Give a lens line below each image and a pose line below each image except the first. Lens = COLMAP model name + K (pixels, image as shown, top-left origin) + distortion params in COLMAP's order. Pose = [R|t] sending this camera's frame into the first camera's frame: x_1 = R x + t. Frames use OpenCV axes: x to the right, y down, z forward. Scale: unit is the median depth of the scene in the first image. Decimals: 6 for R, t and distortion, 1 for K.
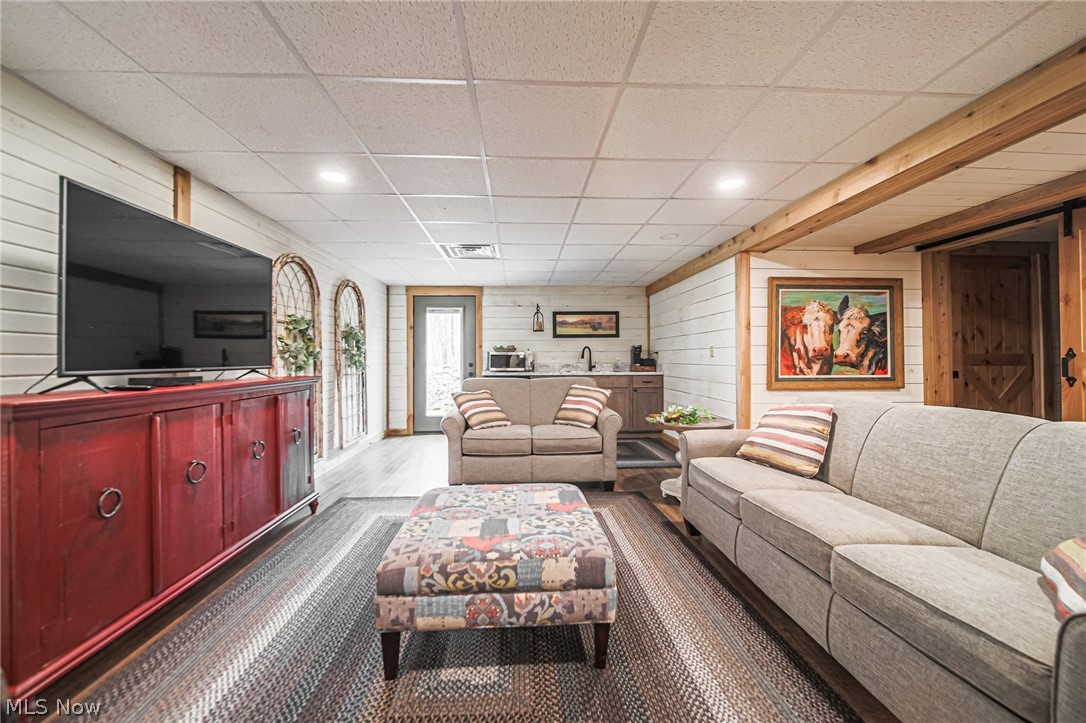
lens RADIAL K [[404.2, 0, 549.1], [0, 404.2, 358.6], [0, 0, 1]] dist [-0.002066, -0.000445]
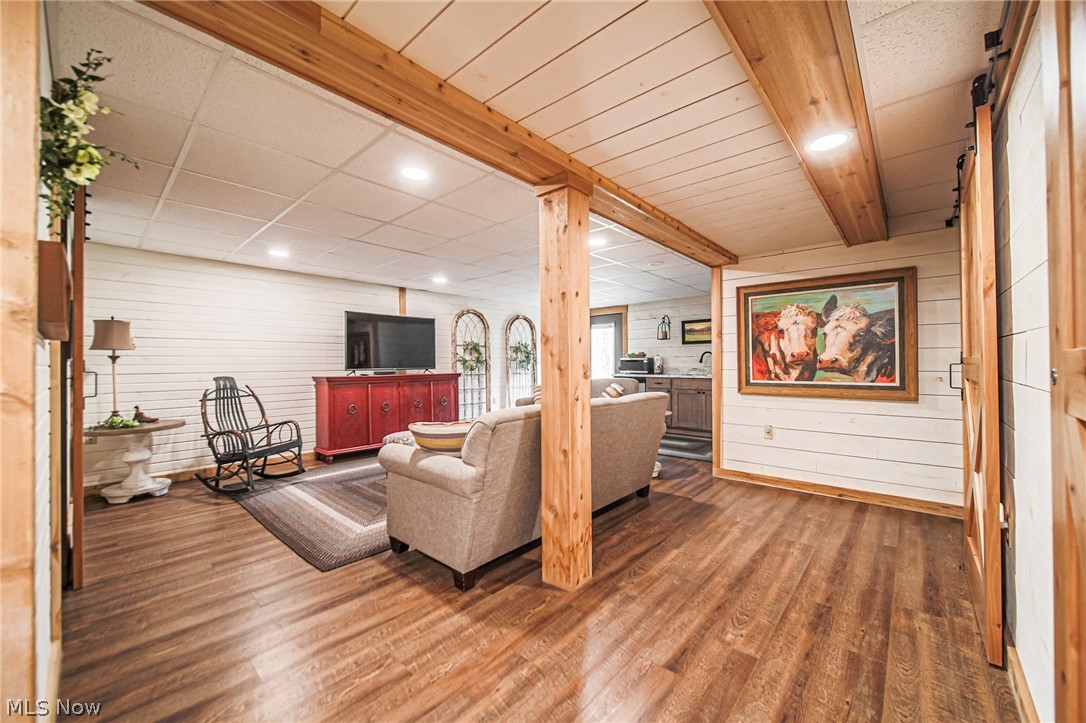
lens RADIAL K [[404.2, 0, 549.1], [0, 404.2, 358.6], [0, 0, 1]] dist [-0.002066, -0.000445]
pose [[0.724594, -0.009387, -0.689112, 0.899696], [0.004333, 0.999950, -0.009066, -0.006447], [0.689163, 0.003584, 0.724598, -0.107425]]
